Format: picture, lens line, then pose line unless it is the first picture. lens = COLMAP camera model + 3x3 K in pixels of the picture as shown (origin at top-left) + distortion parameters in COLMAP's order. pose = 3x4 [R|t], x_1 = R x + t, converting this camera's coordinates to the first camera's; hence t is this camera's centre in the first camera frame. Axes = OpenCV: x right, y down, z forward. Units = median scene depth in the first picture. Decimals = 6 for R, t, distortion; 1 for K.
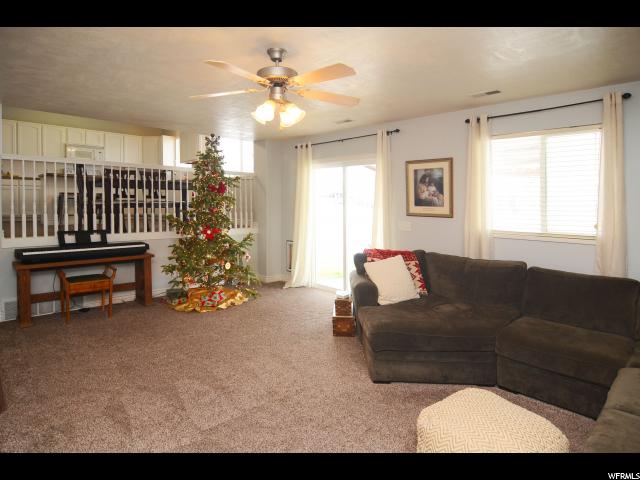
lens RADIAL K [[360.6, 0, 318.2], [0, 360.6, 222.5], [0, 0, 1]] dist [-0.003712, -0.000701]
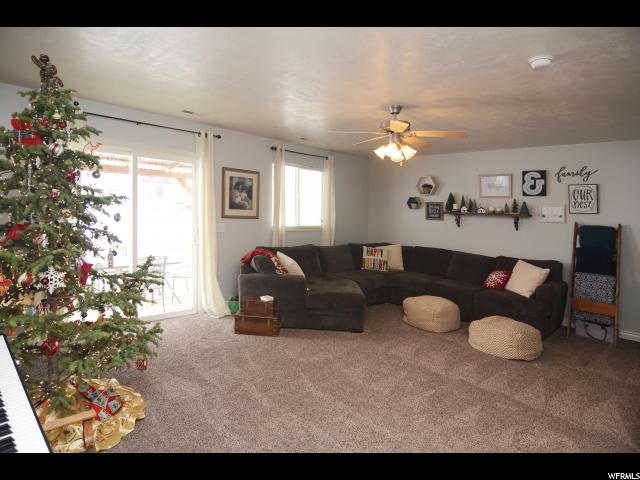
lens RADIAL K [[360.6, 0, 318.2], [0, 360.6, 222.5], [0, 0, 1]] dist [-0.003712, -0.000701]
pose [[-0.030753, -0.039086, 0.998763, -0.872225], [0.025645, 0.998875, 0.039880, -0.042874], [-0.999198, 0.026840, -0.029716, 0.784091]]
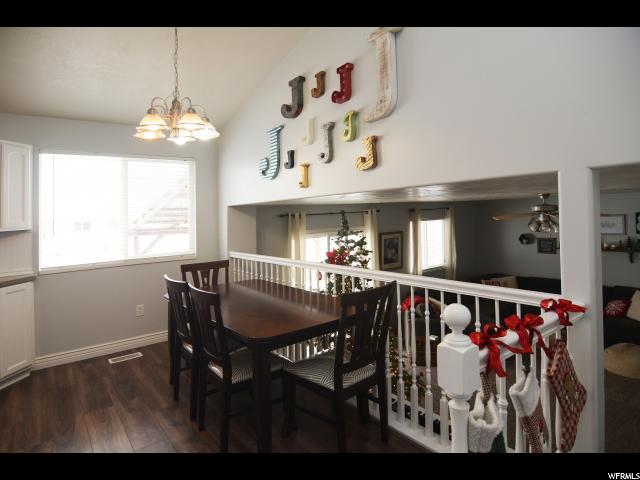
lens RADIAL K [[360.6, 0, 318.2], [0, 360.6, 222.5], [0, 0, 1]] dist [-0.003712, -0.000701]
pose [[0.123932, -0.032551, 0.991757, -1.200070], [0.099774, 0.994805, 0.020183, -0.271289], [-0.987262, 0.096450, 0.126536, 1.094621]]
